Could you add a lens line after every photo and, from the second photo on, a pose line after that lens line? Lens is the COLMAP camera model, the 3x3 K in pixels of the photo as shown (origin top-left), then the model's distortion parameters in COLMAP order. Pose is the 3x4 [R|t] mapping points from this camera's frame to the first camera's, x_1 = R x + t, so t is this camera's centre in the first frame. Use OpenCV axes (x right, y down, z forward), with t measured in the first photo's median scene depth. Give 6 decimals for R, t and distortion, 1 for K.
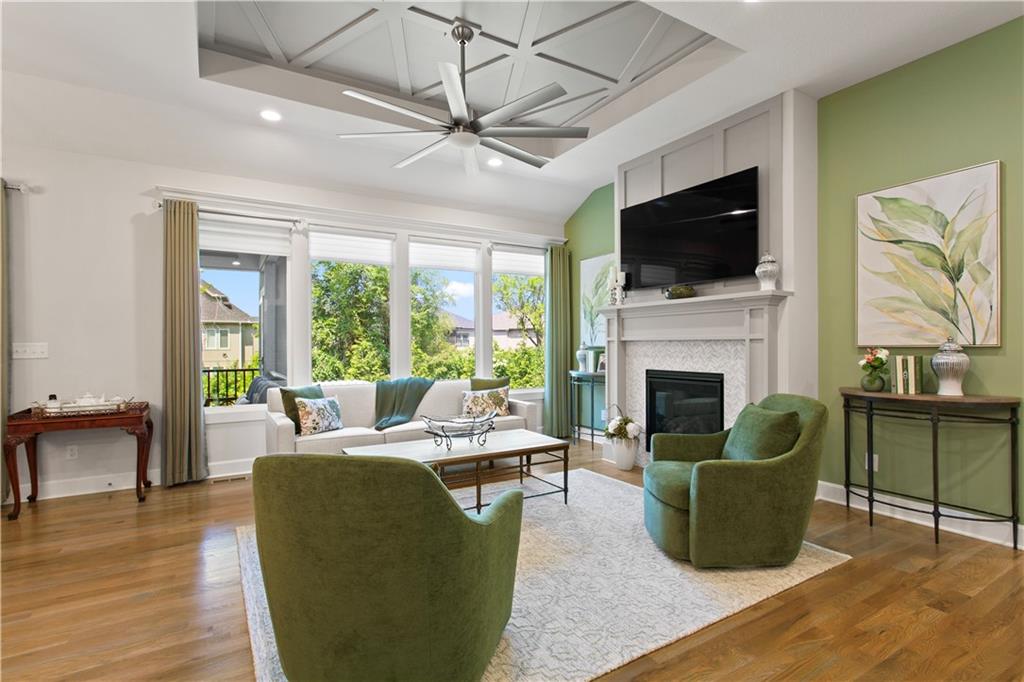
lens RADIAL K [[495.0, 0, 507.0], [0, 495.0, 339.3], [0, 0, 1]] dist [0.002518, 0.000636]
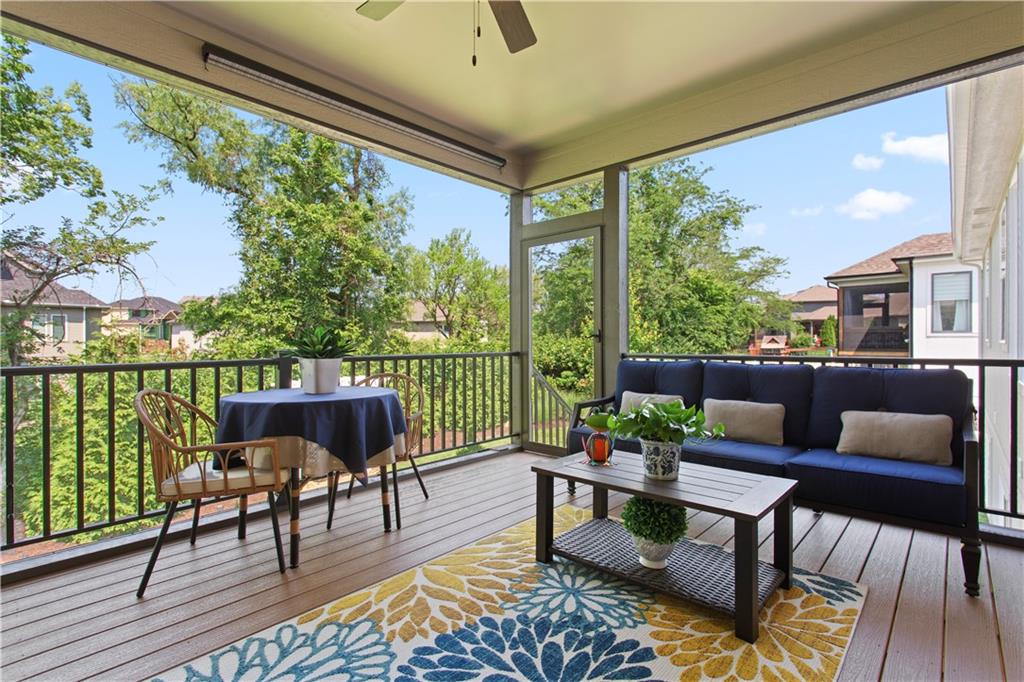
lens RADIAL K [[495.0, 0, 507.0], [0, 495.0, 339.3], [0, 0, 1]] dist [0.002518, 0.000636]
pose [[0.957034, 0.001757, 0.289971, -1.384874], [-0.003976, 0.999967, 0.007064, 0.079707], [-0.289949, -0.007913, 0.957009, 0.840065]]
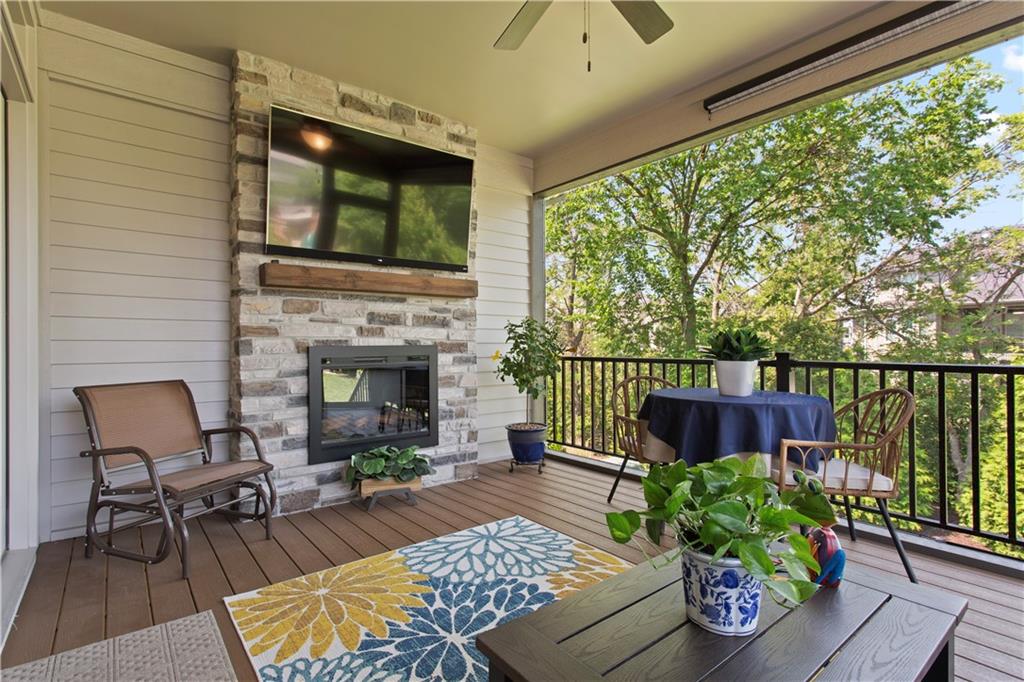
lens RADIAL K [[495.0, 0, 507.0], [0, 495.0, 339.3], [0, 0, 1]] dist [0.002518, 0.000636]
pose [[0.136152, -0.002150, -0.990686, -0.795198], [0.011836, 0.999930, -0.000543, 0.079735], [0.990617, -0.011652, 0.136168, 1.168849]]
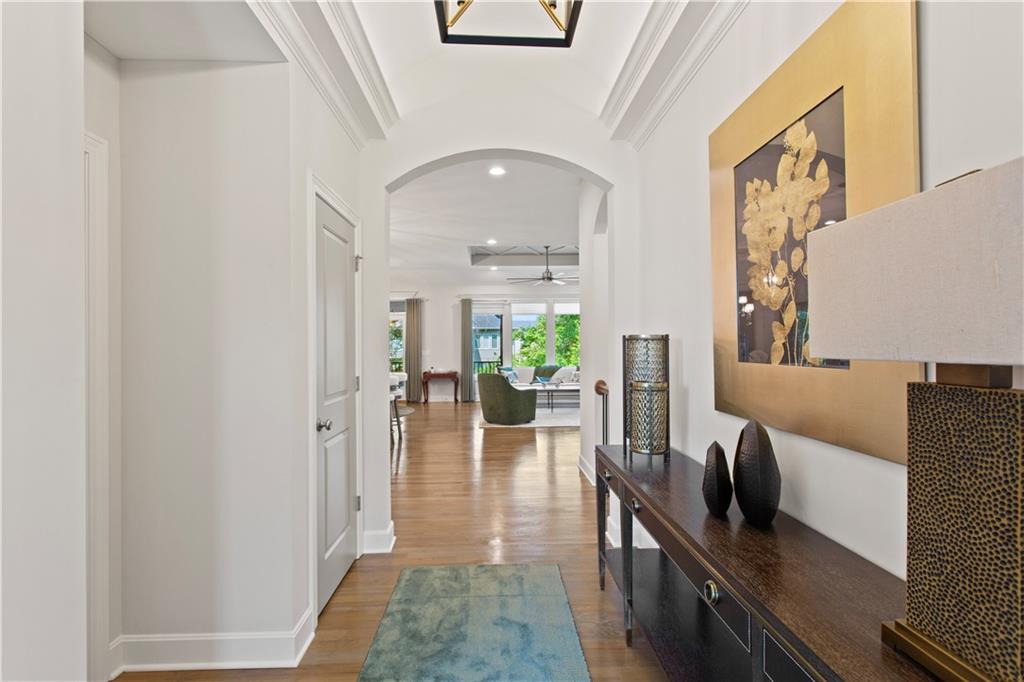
lens RADIAL K [[495.0, 0, 507.0], [0, 495.0, 339.3], [0, 0, 1]] dist [0.002518, 0.000636]
pose [[0.877348, 0.000667, -0.479855, 0.921935], [0.000375, 0.999998, 0.002075, -0.064868], [0.479855, -0.002001, 0.877346, -1.404285]]
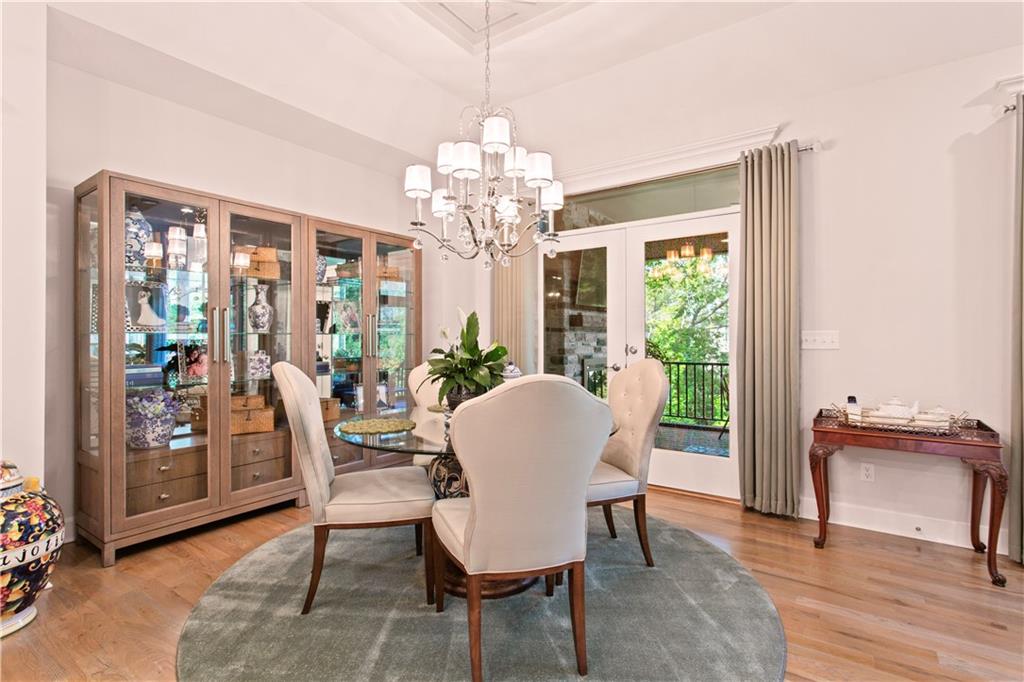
lens RADIAL K [[497.7, 0, 503.8], [0, 497.7, 336.3], [0, 0, 1]] dist [0.018252, 0.000126]
pose [[0.381820, 0.004757, -0.924224, -0.375946], [0.005151, 0.999960, 0.007274, 0.007211], [0.924222, -0.007538, 0.381781, 0.181699]]
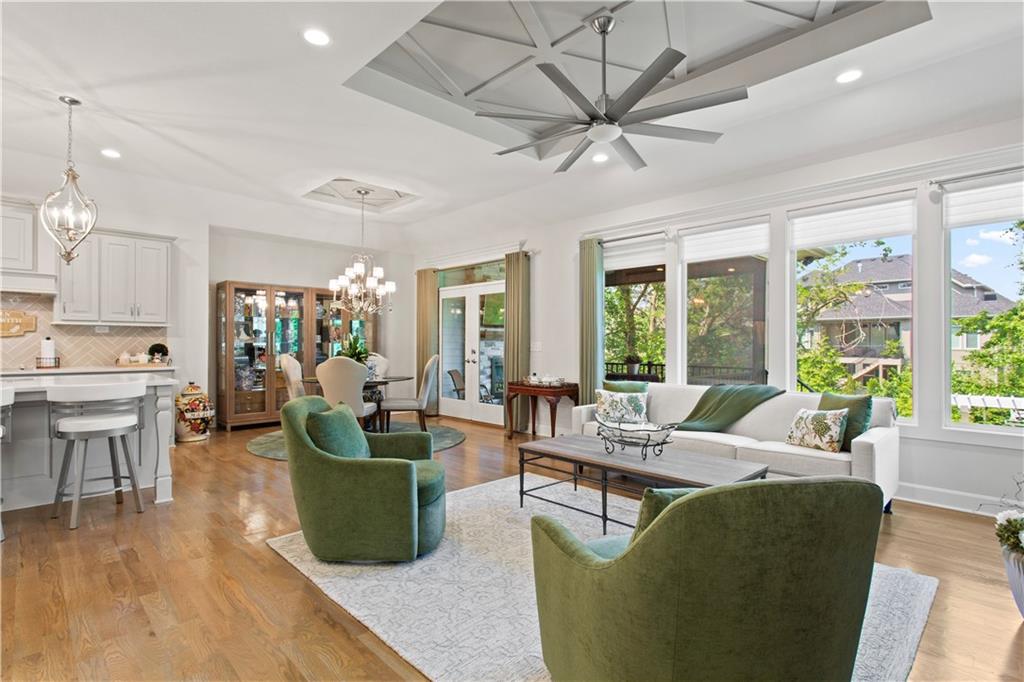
lens RADIAL K [[495.0, 0, 507.0], [0, 495.0, 339.3], [0, 0, 1]] dist [0.002518, 0.000636]
pose [[0.225740, -0.000866, -0.974187, 0.670649], [0.004330, 0.999991, 0.000115, -0.002859], [0.974178, -0.004245, 0.225742, 0.497162]]
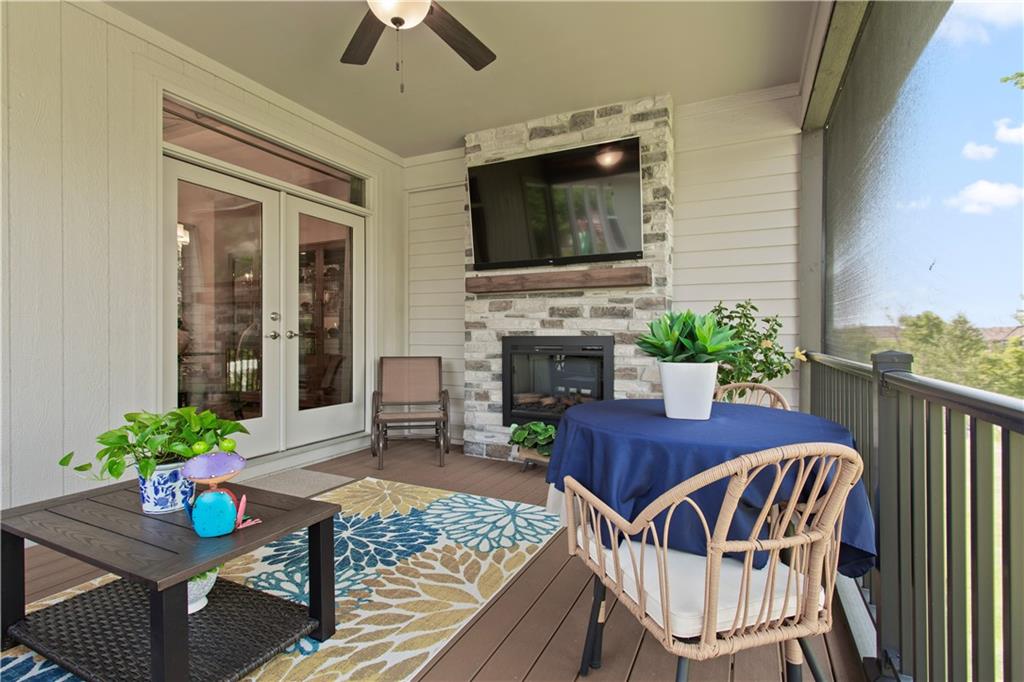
lens RADIAL K [[495.0, 0, 507.0], [0, 495.0, 339.3], [0, 0, 1]] dist [0.002518, 0.000636]
pose [[-0.837332, 0.008095, -0.546635, -1.066865], [0.007473, 0.999966, 0.003361, 0.090349], [0.546643, -0.001271, -0.837365, 1.852650]]
